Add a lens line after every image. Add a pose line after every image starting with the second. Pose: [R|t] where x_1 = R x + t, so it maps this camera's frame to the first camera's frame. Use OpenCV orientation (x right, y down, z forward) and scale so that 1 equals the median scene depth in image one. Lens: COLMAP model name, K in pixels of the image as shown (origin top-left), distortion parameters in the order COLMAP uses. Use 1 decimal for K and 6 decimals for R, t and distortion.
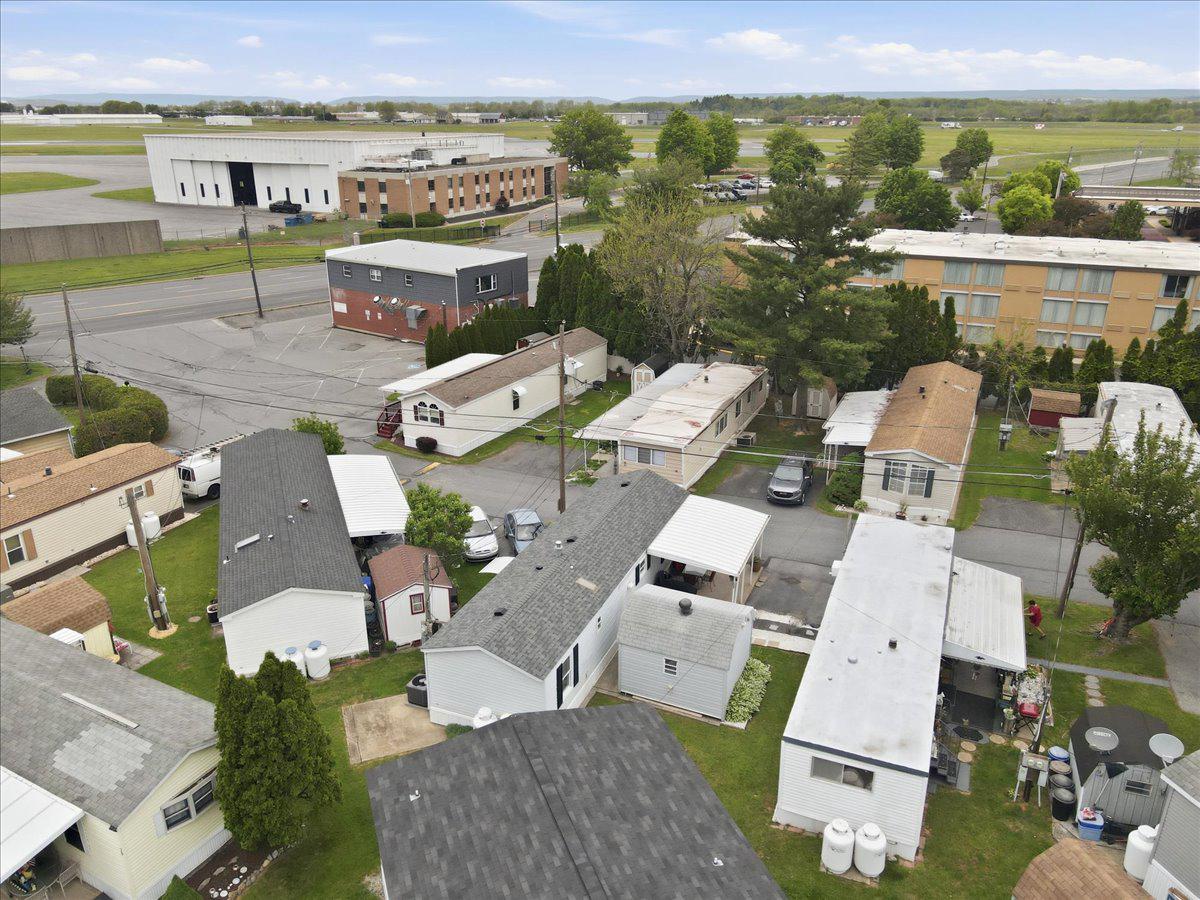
lens RADIAL K [[882.0, 0, 599.8], [0, 882.0, 449.0], [0, 0, 1]] dist [0.003746, 0.016056]
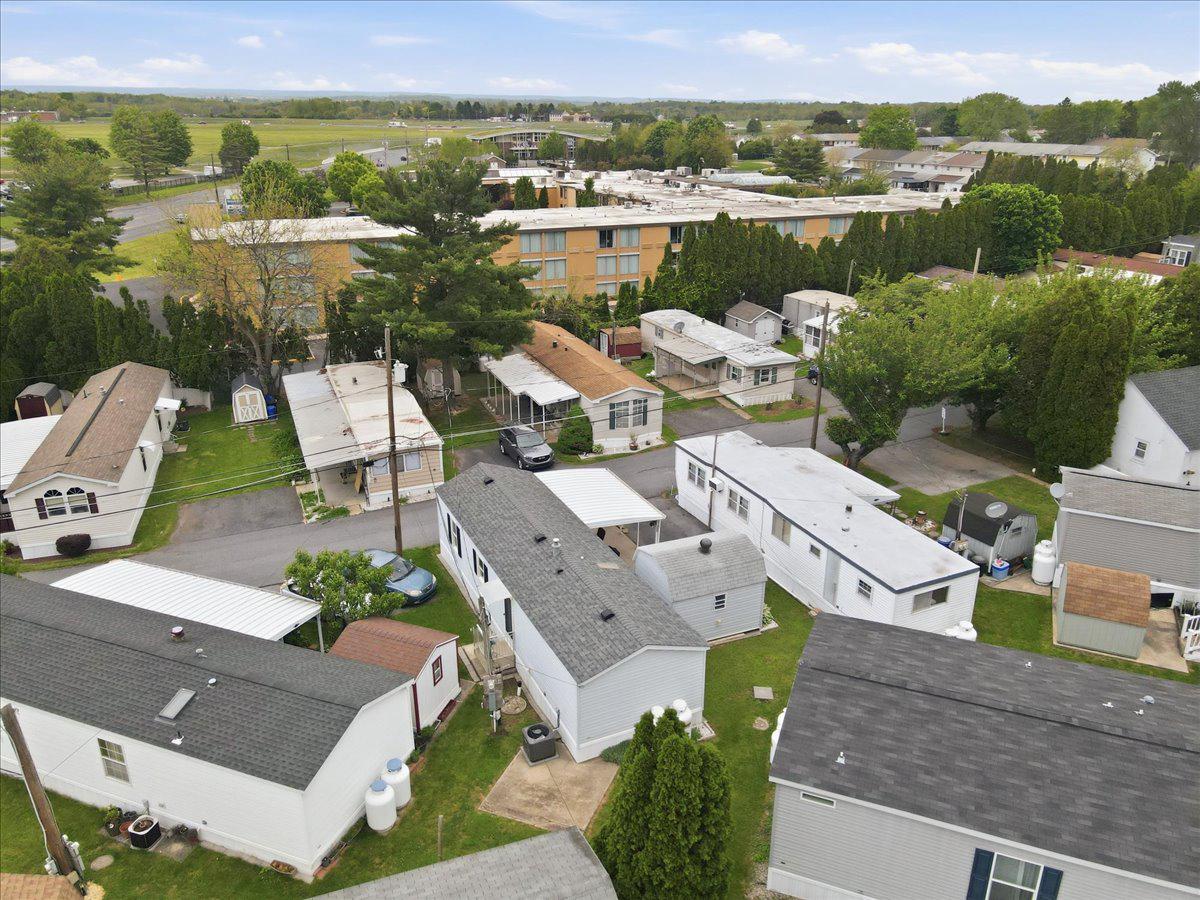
lens RADIAL K [[882.0, 0, 597.6], [0, 882.0, 451.9], [0, 0, 1]] dist [0.003746, 0.016056]
pose [[0.675696, -0.266605, 0.687282, -0.386388], [0.262996, 0.958143, 0.113113, -0.047903], [-0.688672, 0.104322, 0.717529, 0.172180]]
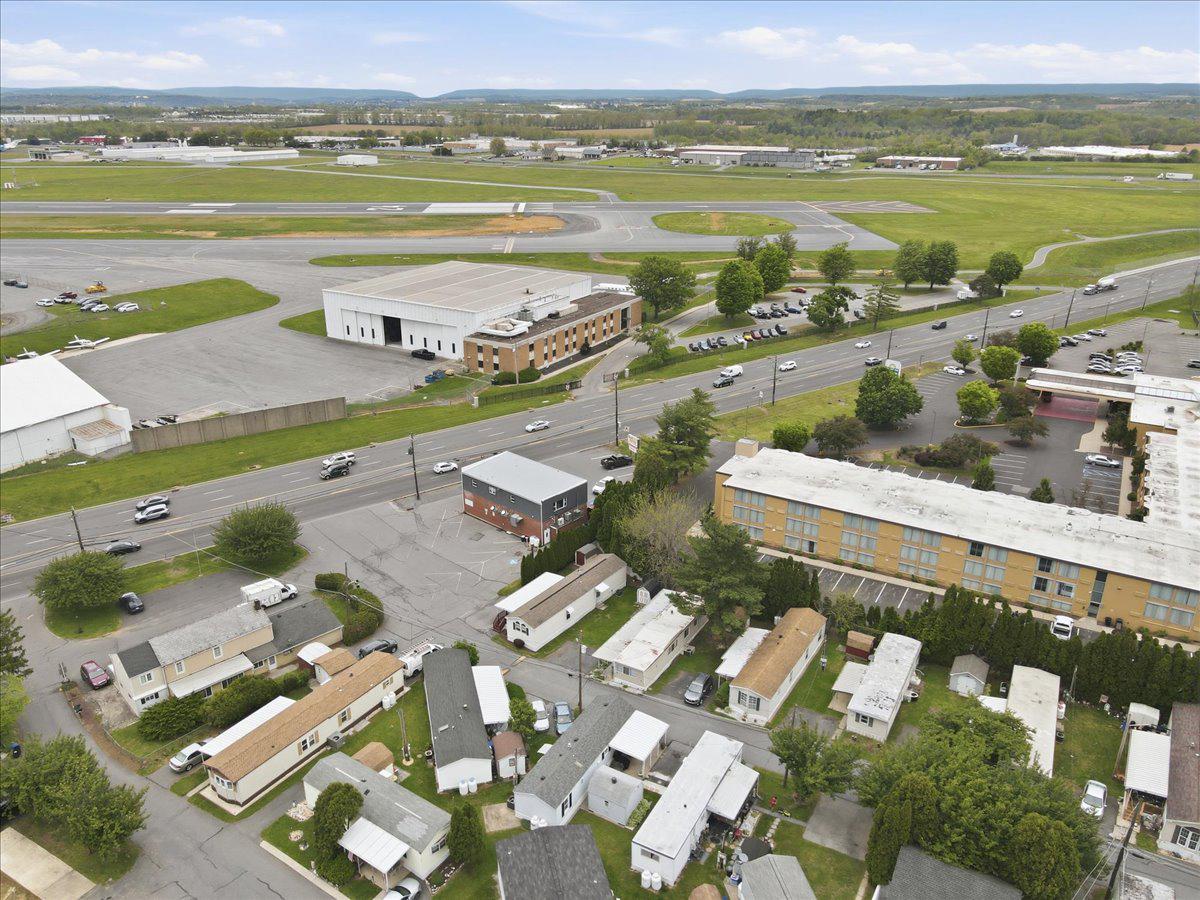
lens RADIAL K [[882.0, 0, 600.0], [0, 882.0, 453.4], [0, 0, 1]] dist [0.003746, 0.016056]
pose [[0.993636, 0.044534, -0.103464, 0.155603], [-0.043028, 0.998934, 0.016746, -0.454425], [0.104100, -0.012187, 0.994492, -0.868198]]
